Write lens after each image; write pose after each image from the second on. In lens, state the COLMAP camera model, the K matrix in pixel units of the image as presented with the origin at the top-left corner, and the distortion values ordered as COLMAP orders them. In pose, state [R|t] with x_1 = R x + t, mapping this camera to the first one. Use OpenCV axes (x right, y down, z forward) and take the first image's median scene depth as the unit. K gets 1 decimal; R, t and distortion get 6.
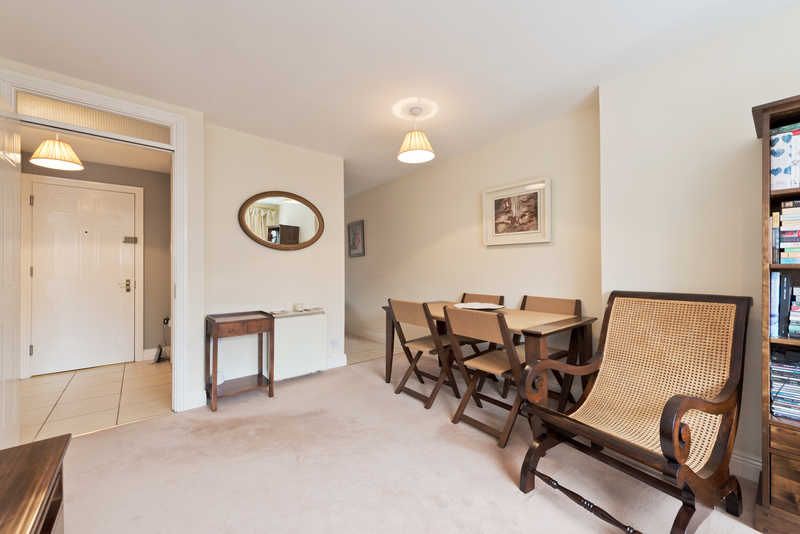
lens RADIAL K [[312.2, 0, 398.0], [0, 312.2, 266.3], [0, 0, 1]] dist [0.012599, 0.000041]
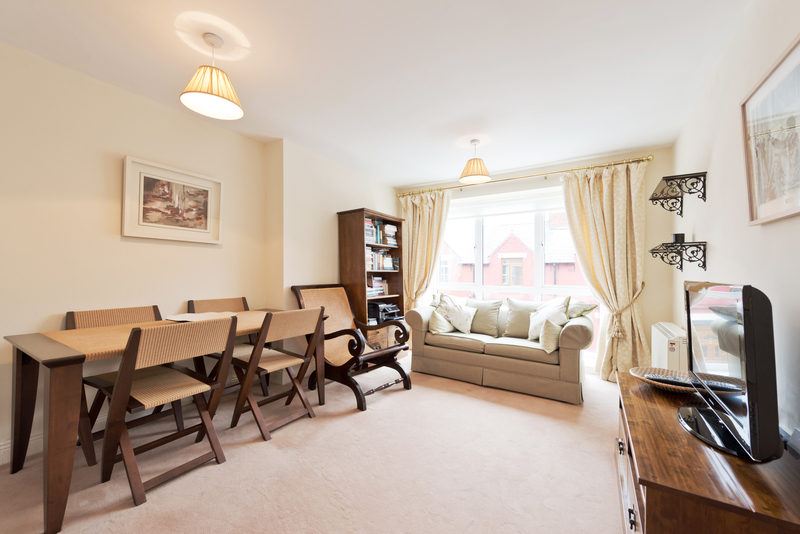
lens RADIAL K [[312.2, 0, 401.0], [0, 312.2, 263.0], [0, 0, 1]] dist [0.012599, 0.000041]
pose [[-0.322819, 0.032231, 0.945912, -0.619076], [-0.002908, 0.999382, -0.035045, 0.016348], [-0.946456, -0.014064, -0.322525, 0.713265]]
